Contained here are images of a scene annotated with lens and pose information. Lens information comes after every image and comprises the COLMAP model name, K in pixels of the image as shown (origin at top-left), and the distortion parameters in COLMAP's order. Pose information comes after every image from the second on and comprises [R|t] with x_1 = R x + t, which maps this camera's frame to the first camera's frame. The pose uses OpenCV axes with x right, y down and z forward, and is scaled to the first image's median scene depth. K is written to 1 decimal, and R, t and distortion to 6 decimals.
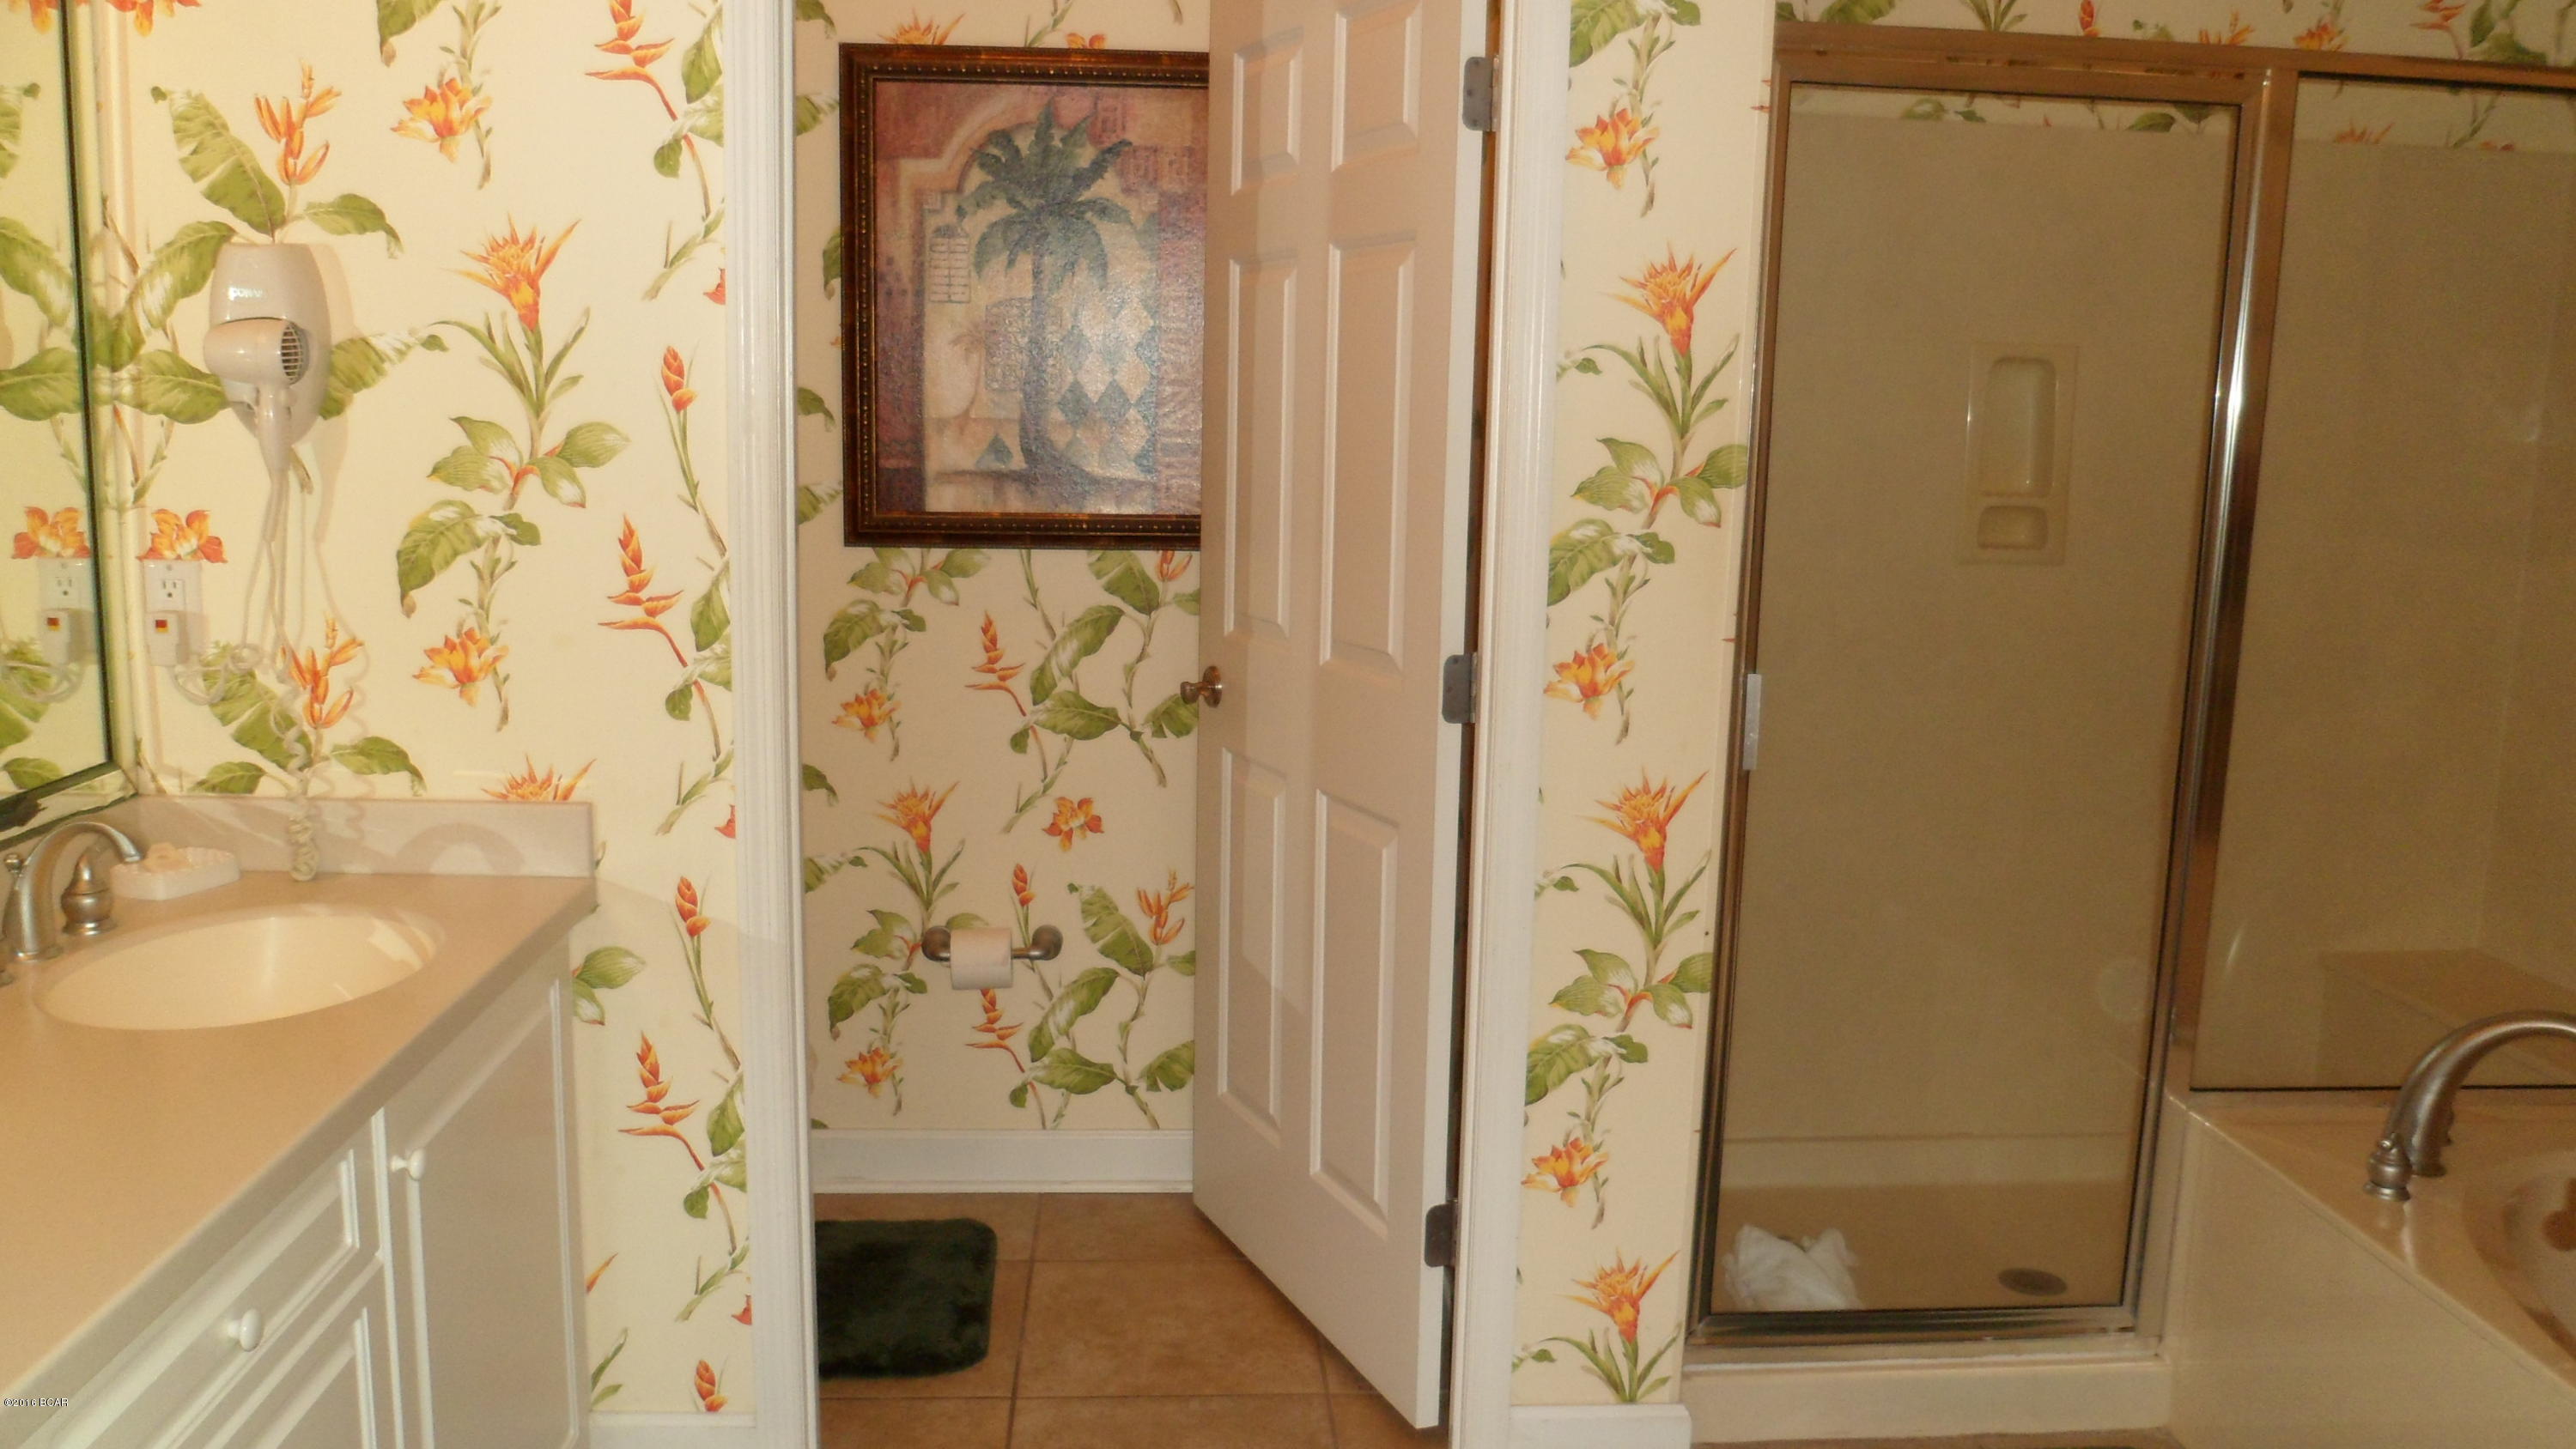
lens RADIAL K [[2017.2, 0, 1310.2], [0, 2017.2, 689.4], [0, 0, 1]] dist [-0.086779, 0.060184]
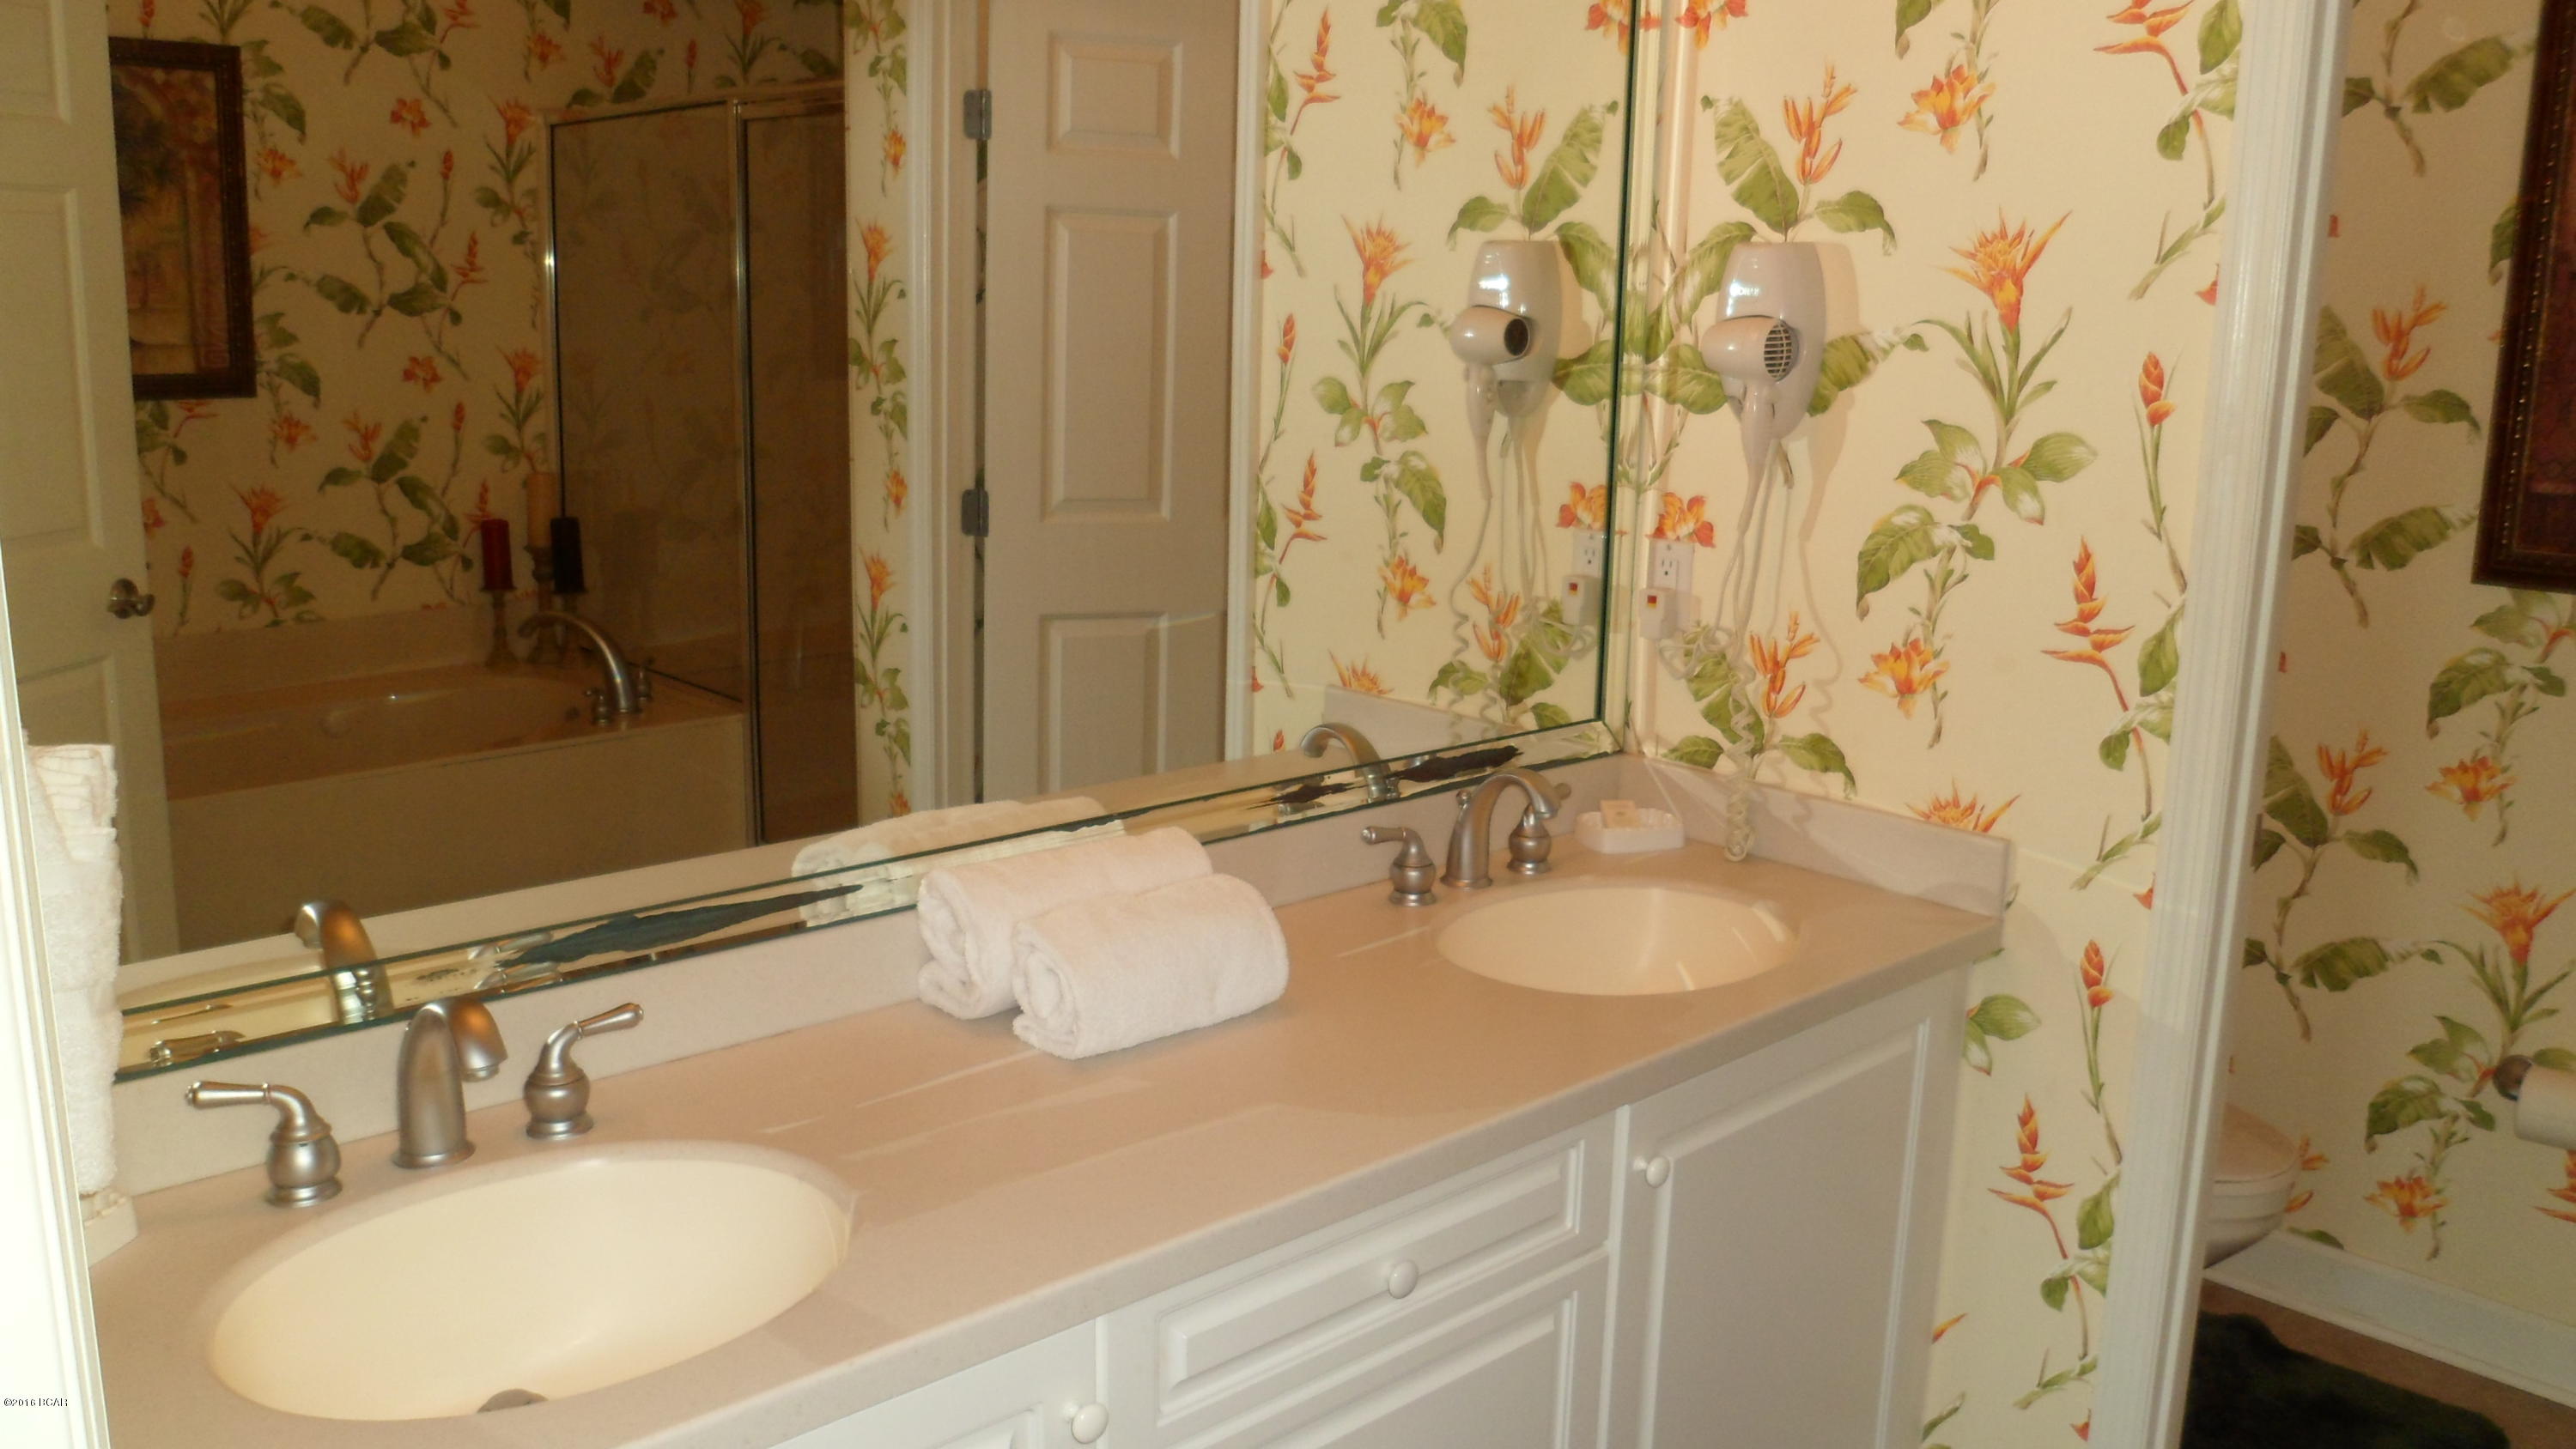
lens RADIAL K [[2017.2, 0, 1288.6], [0, 2017.2, 701.9], [0, 0, 1]] dist [-0.086779, 0.060184]
pose [[0.627174, 0.143653, -0.765517, 0.137106], [-0.122960, 0.988781, 0.084810, -0.046158], [0.769112, 0.040937, 0.637802, 0.150094]]
